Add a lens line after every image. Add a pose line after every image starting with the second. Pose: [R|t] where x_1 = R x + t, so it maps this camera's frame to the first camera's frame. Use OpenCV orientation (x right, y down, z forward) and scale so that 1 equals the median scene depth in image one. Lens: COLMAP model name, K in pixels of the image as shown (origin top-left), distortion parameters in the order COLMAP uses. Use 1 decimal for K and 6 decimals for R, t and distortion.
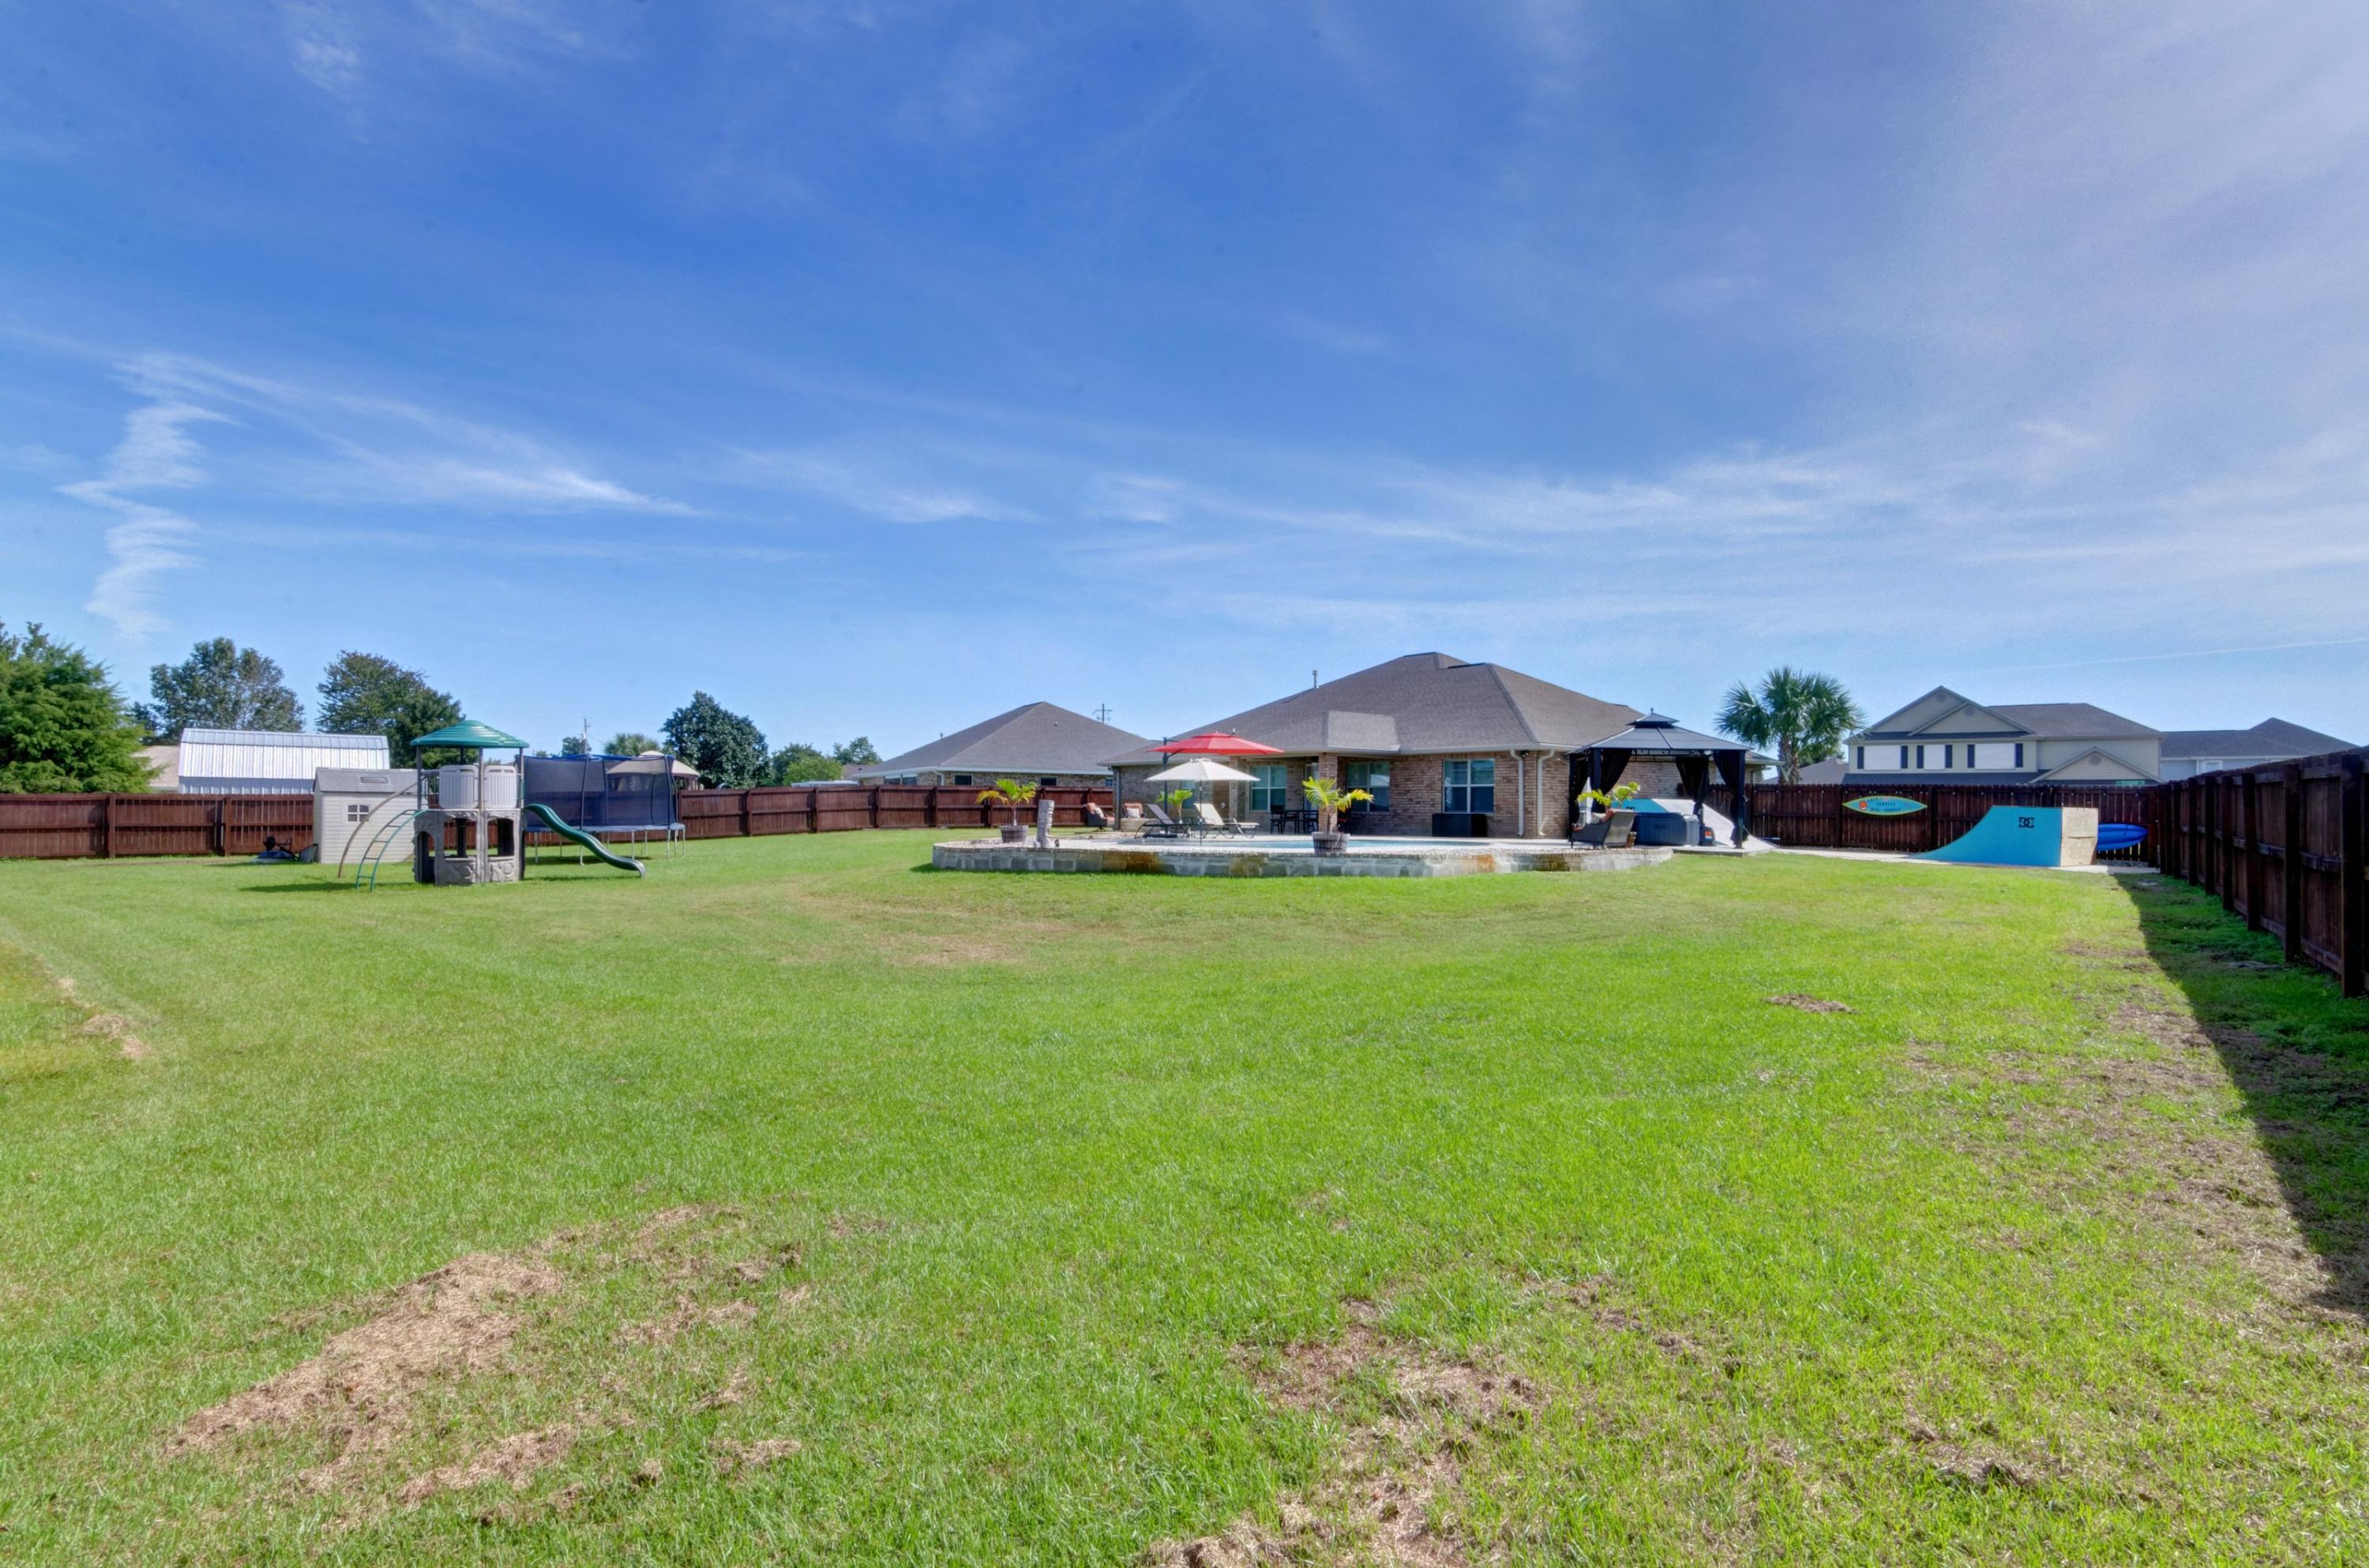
lens RADIAL K [[1175.1, 0, 1192.1], [0, 1175.1, 801.0], [0, 0, 1]] dist [0.001760, -0.000367]
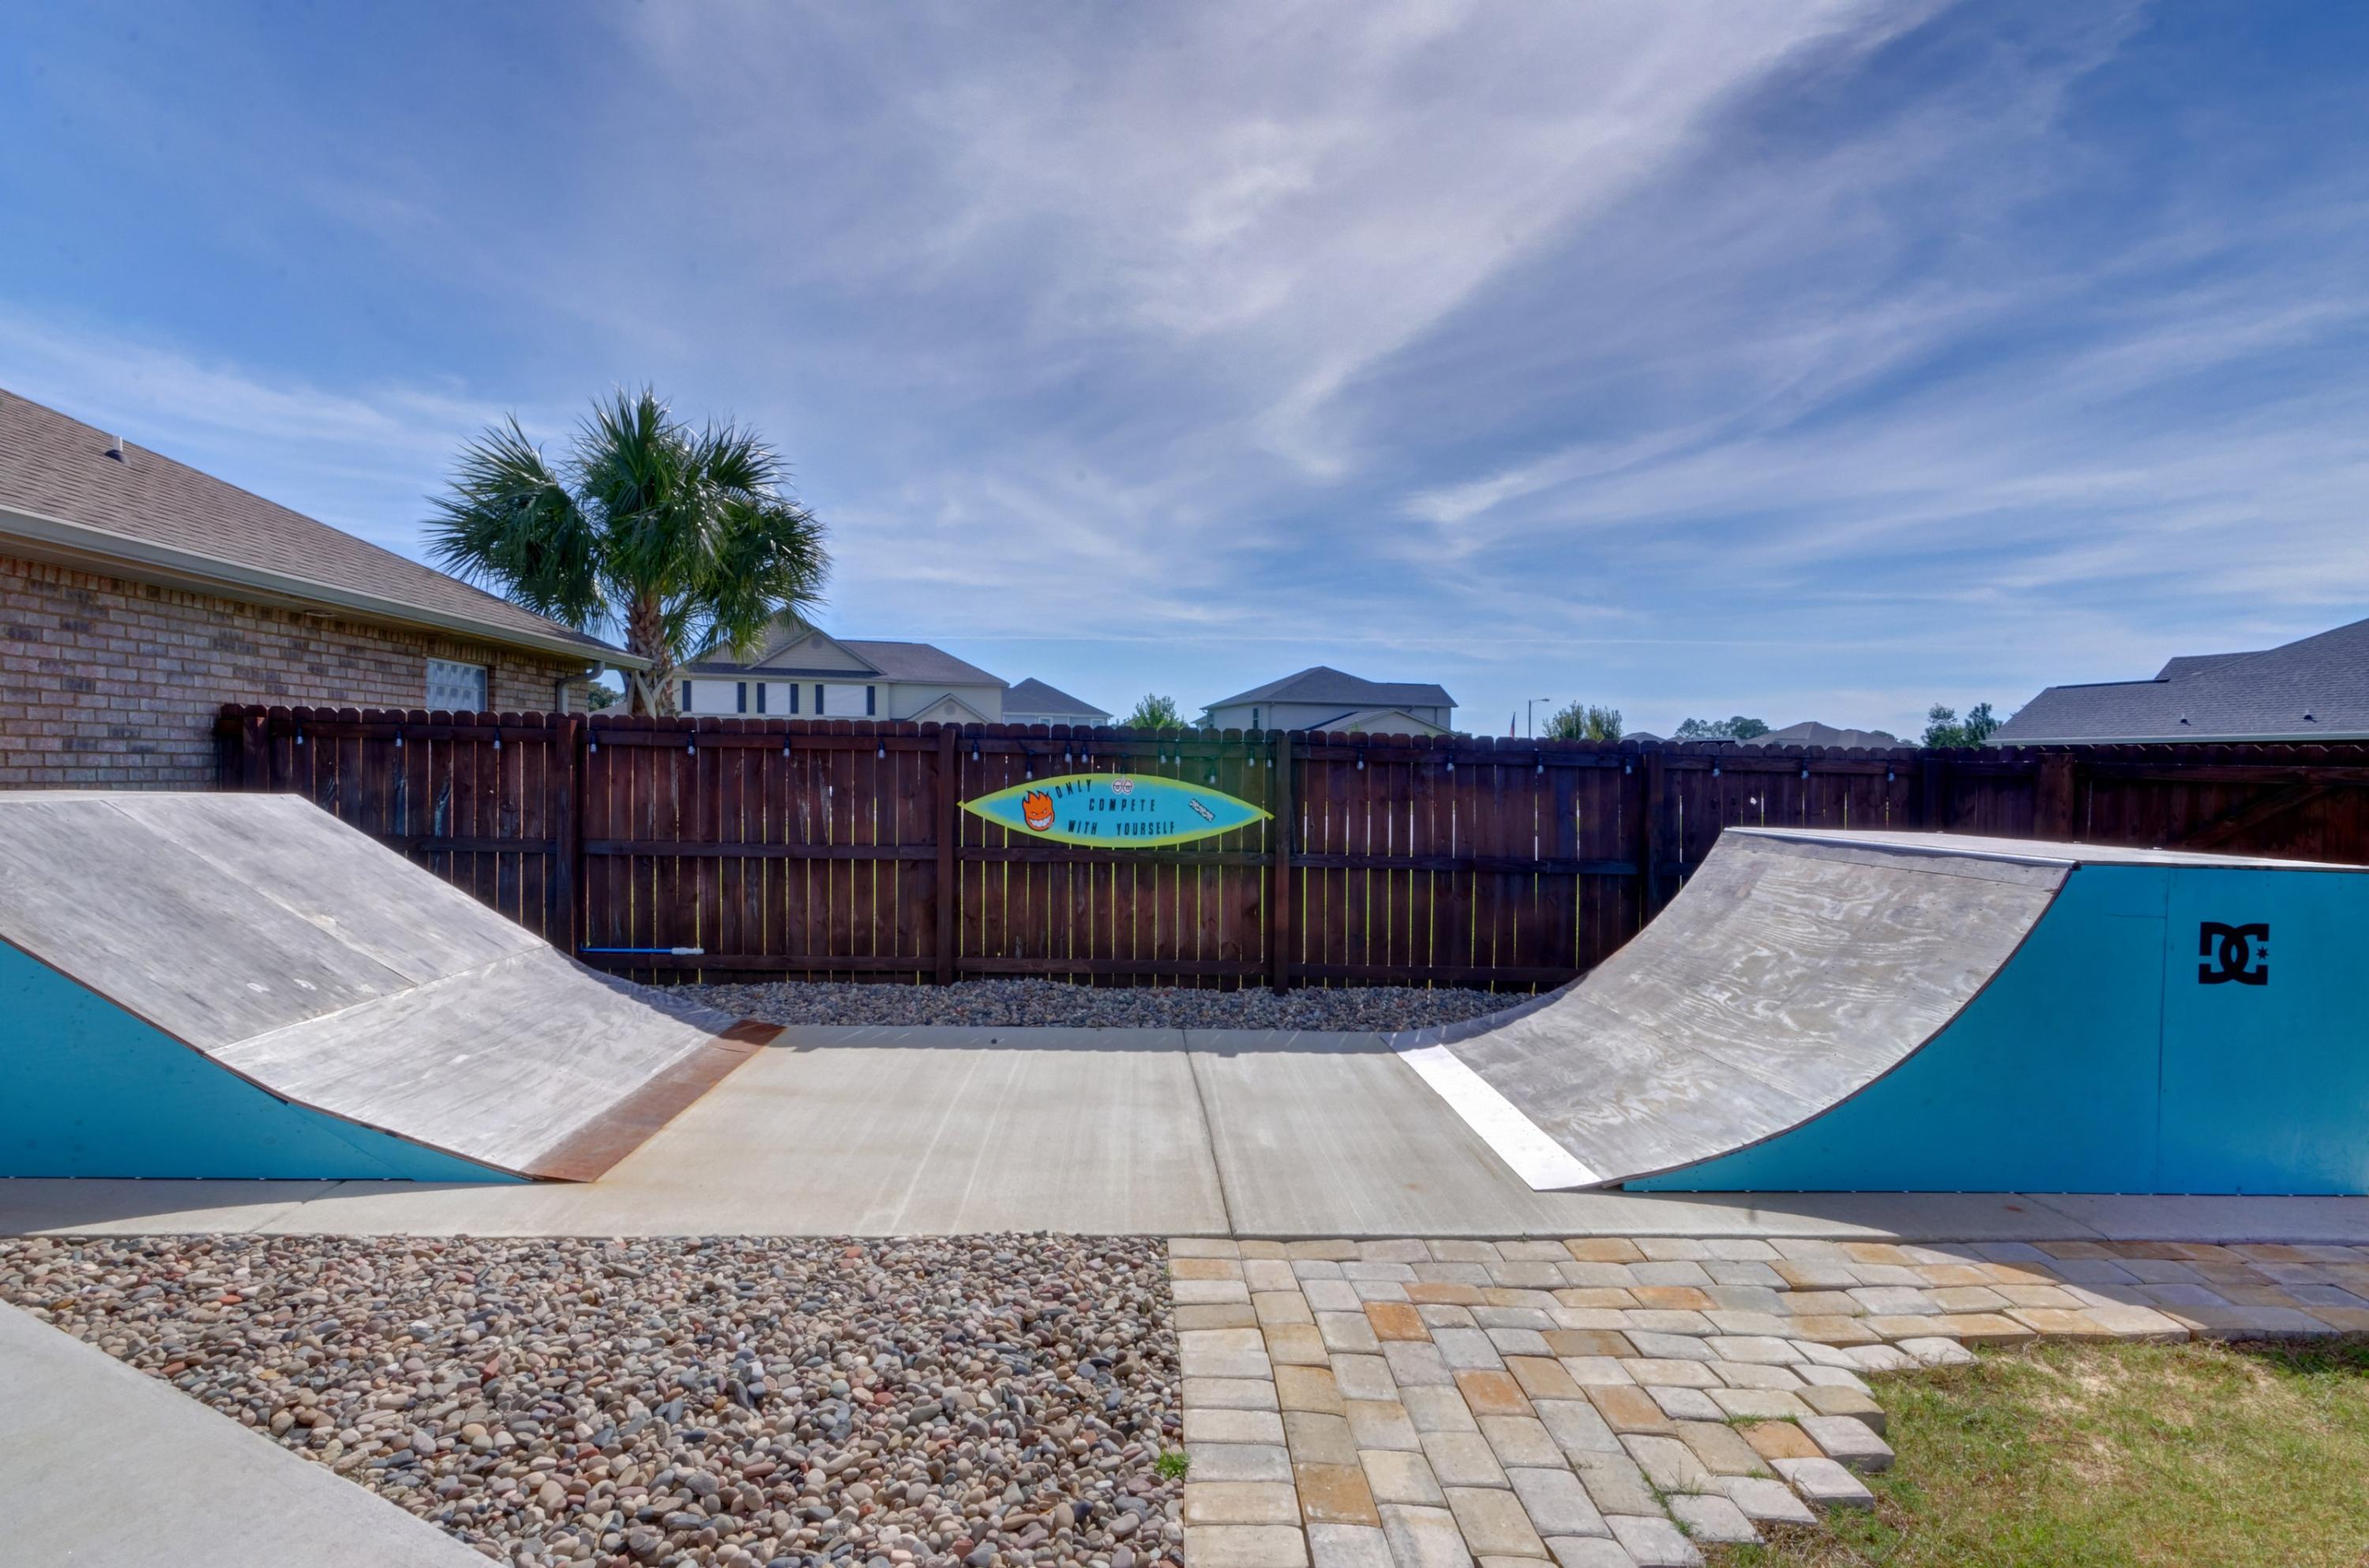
lens RADIAL K [[1150.9, 0, 1184.5], [0, 1150.9, 784.0], [0, 0, 1]] dist [0.009527, -0.001987]
pose [[0.567158, -0.021160, 0.823337, 0.171415], [-0.002796, 0.999615, 0.027616, -0.004046], [-0.823604, -0.017965, 0.566881, 0.372112]]
